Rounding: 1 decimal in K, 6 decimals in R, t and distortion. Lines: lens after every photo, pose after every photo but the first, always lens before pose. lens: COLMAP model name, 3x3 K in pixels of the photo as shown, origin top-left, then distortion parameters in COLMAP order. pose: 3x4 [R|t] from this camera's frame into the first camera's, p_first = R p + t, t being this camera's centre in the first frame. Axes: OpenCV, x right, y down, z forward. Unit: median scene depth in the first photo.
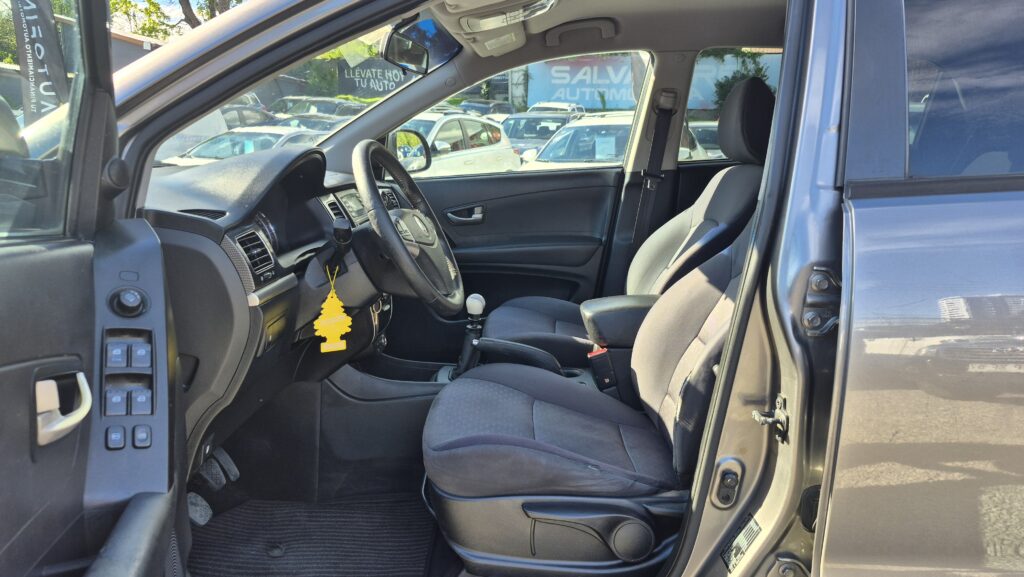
lens RADIAL K [[717.0, 0, 506.8], [0, 717.0, 278.3], [0, 0, 1]] dist [0.098411, -0.102588]
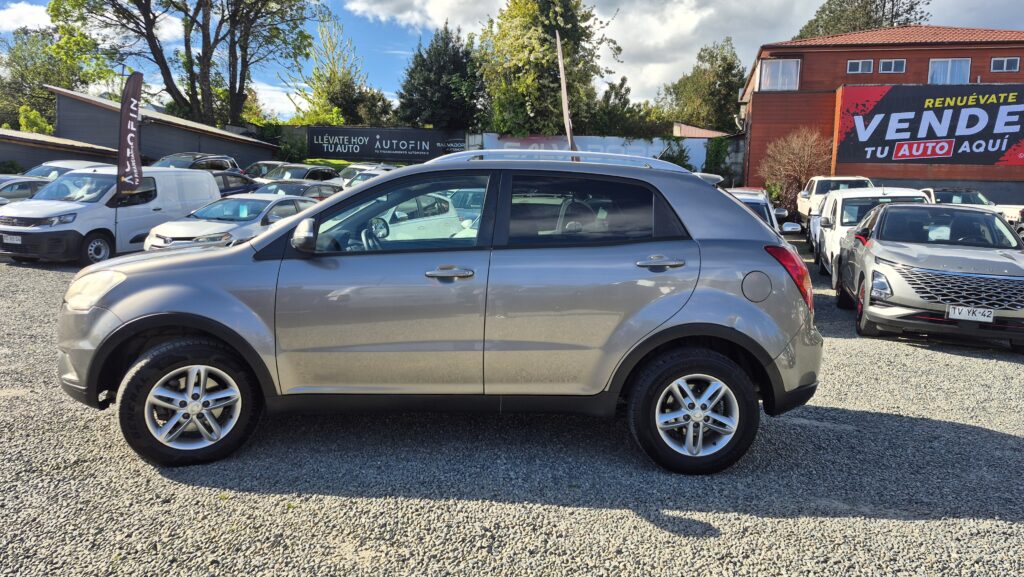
lens RADIAL K [[717.0, 0, 506.8], [0, 717.0, 278.3], [0, 0, 1]] dist [0.098411, -0.102588]
pose [[0.998466, 0.015994, 0.053006, 0.012626], [-0.011476, 0.996361, -0.084460, 0.013815], [-0.054164, 0.083722, 0.995016, -0.108243]]
